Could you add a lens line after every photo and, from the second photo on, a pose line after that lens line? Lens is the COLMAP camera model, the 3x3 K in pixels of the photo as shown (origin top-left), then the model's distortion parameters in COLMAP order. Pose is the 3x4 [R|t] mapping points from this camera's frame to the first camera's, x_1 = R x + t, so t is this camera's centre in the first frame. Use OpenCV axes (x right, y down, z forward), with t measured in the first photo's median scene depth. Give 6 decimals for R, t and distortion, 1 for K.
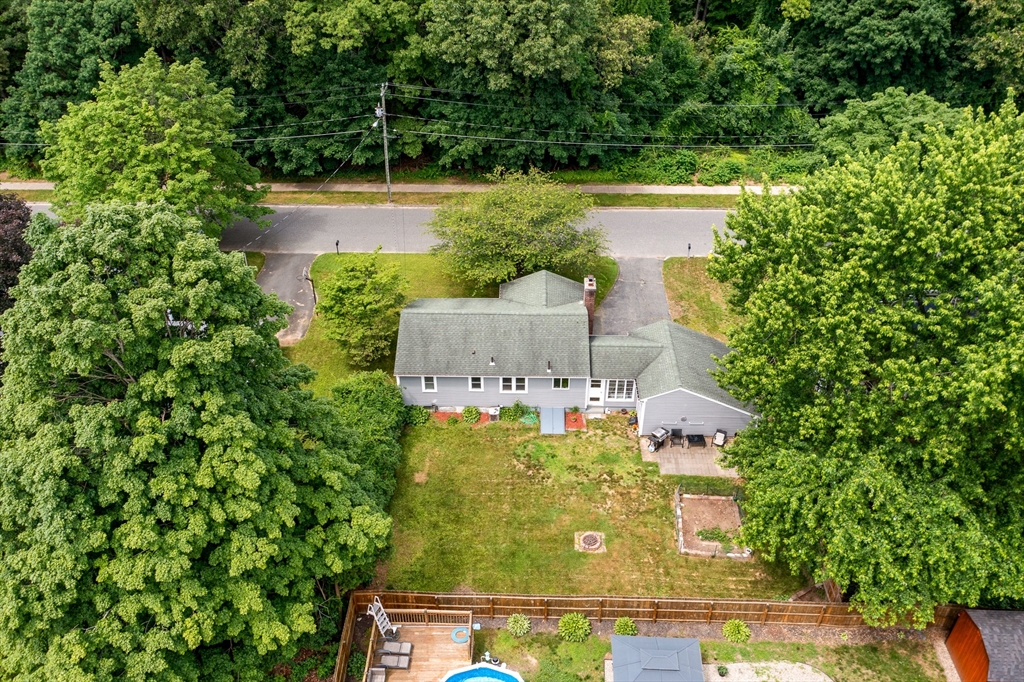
lens RADIAL K [[848.2, 0, 510.0], [0, 848.2, 341.4], [0, 0, 1]] dist [0.005378, -0.000066]
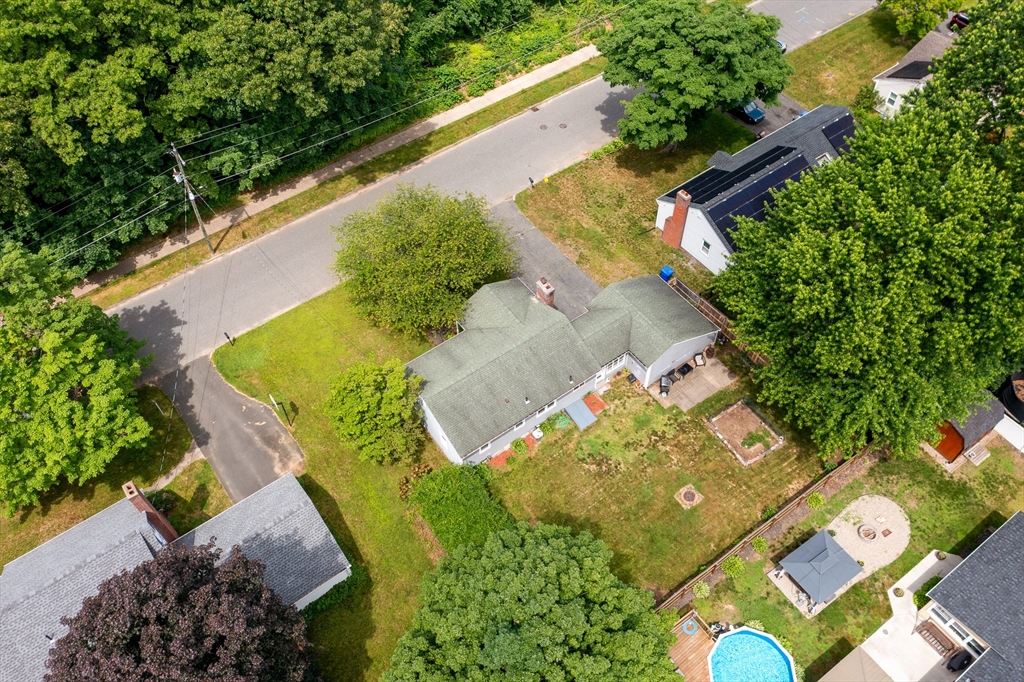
lens RADIAL K [[848.2, 0, 510.0], [0, 848.2, 338.5], [0, 0, 1]] dist [0.005378, -0.000066]
pose [[0.785692, -0.492908, 0.373805, -0.327435], [0.357132, 0.854804, 0.376519, -0.373125], [-0.505120, -0.162330, 0.847646, 0.069697]]
